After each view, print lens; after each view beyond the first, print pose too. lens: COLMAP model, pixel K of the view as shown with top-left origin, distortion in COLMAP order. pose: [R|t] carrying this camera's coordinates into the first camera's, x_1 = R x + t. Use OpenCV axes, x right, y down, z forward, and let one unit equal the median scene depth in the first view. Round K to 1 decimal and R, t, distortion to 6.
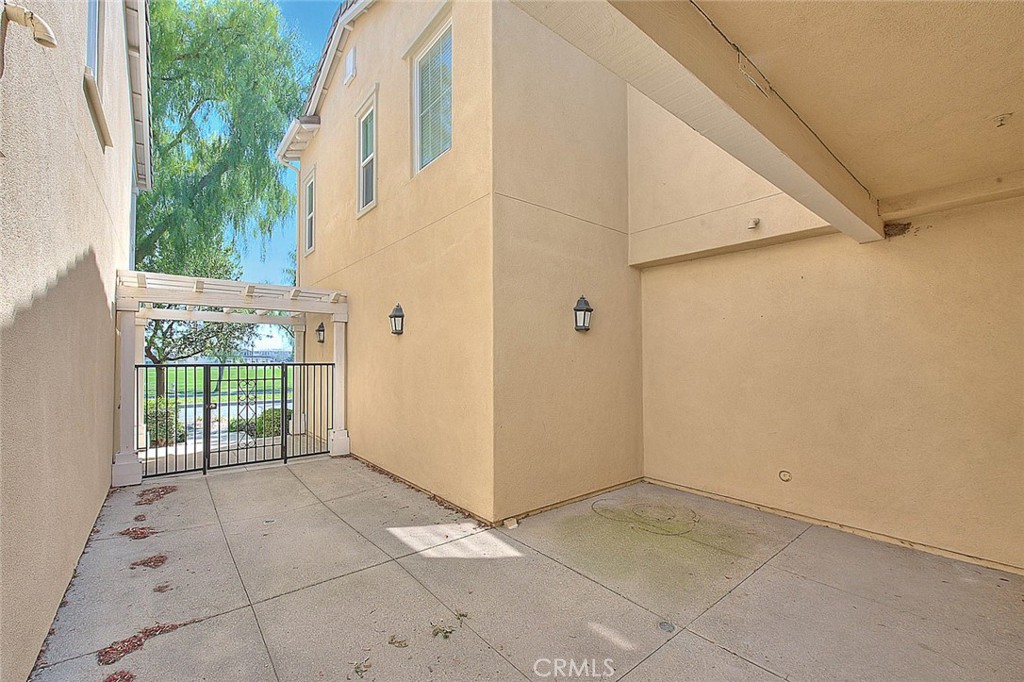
lens RADIAL K [[430.4, 0, 501.2], [0, 430.4, 361.1], [0, 0, 1]] dist [-0.002361, -0.000634]
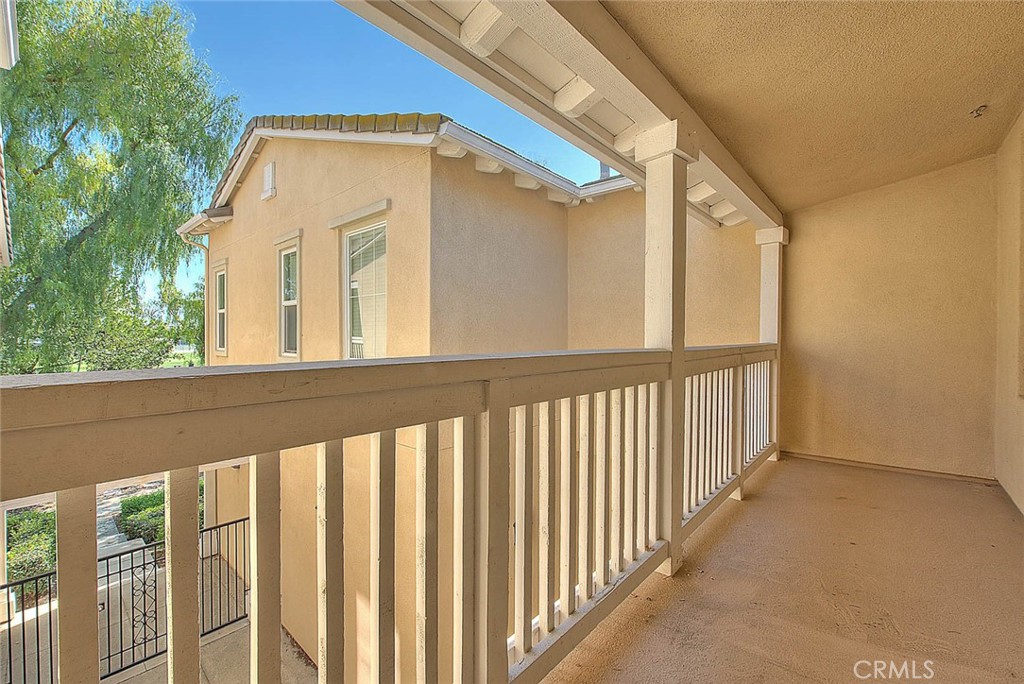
lens RADIAL K [[431.1, 0, 515.3], [0, 431.1, 337.9], [0, 0, 1]] dist [-0.002818, -0.000679]
pose [[0.984692, 0.003786, 0.174262, -0.002060], [-0.008269, 0.999653, 0.025009, -0.473421], [-0.174107, -0.026067, 0.984382, 0.027315]]
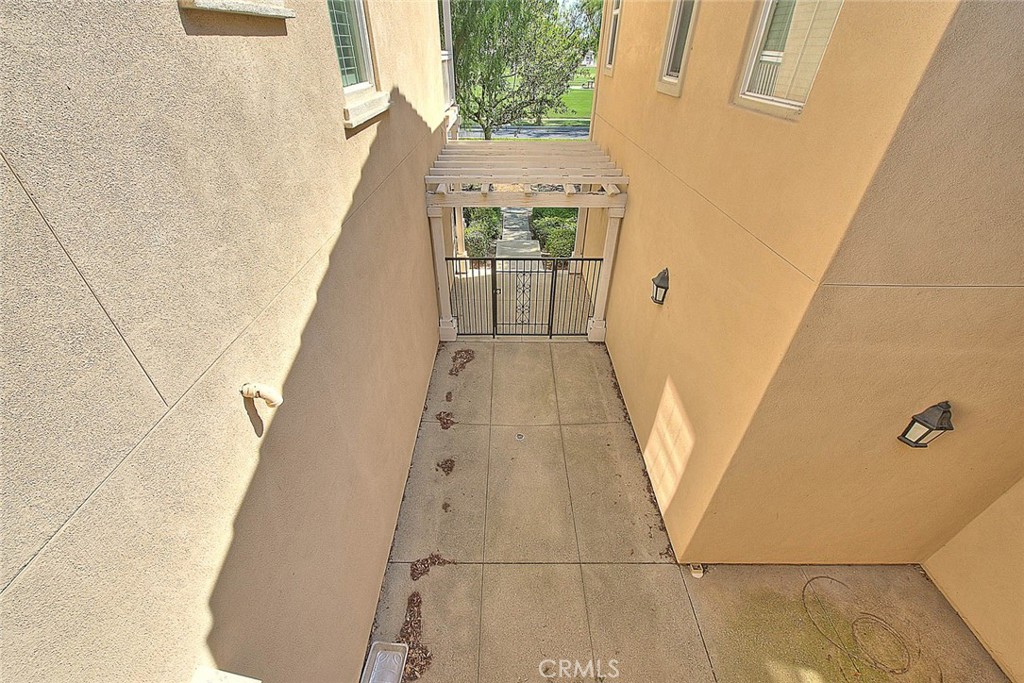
lens RADIAL K [[410.9, 0, 508.4], [0, 410.9, 345.4], [0, 0, 1]] dist [-0.000123, -0.000635]
pose [[0.784139, 0.371846, -0.496846, -0.030914], [0.004772, 0.796973, 0.603996, -0.470820], [0.620566, -0.475988, 0.623163, 0.244805]]
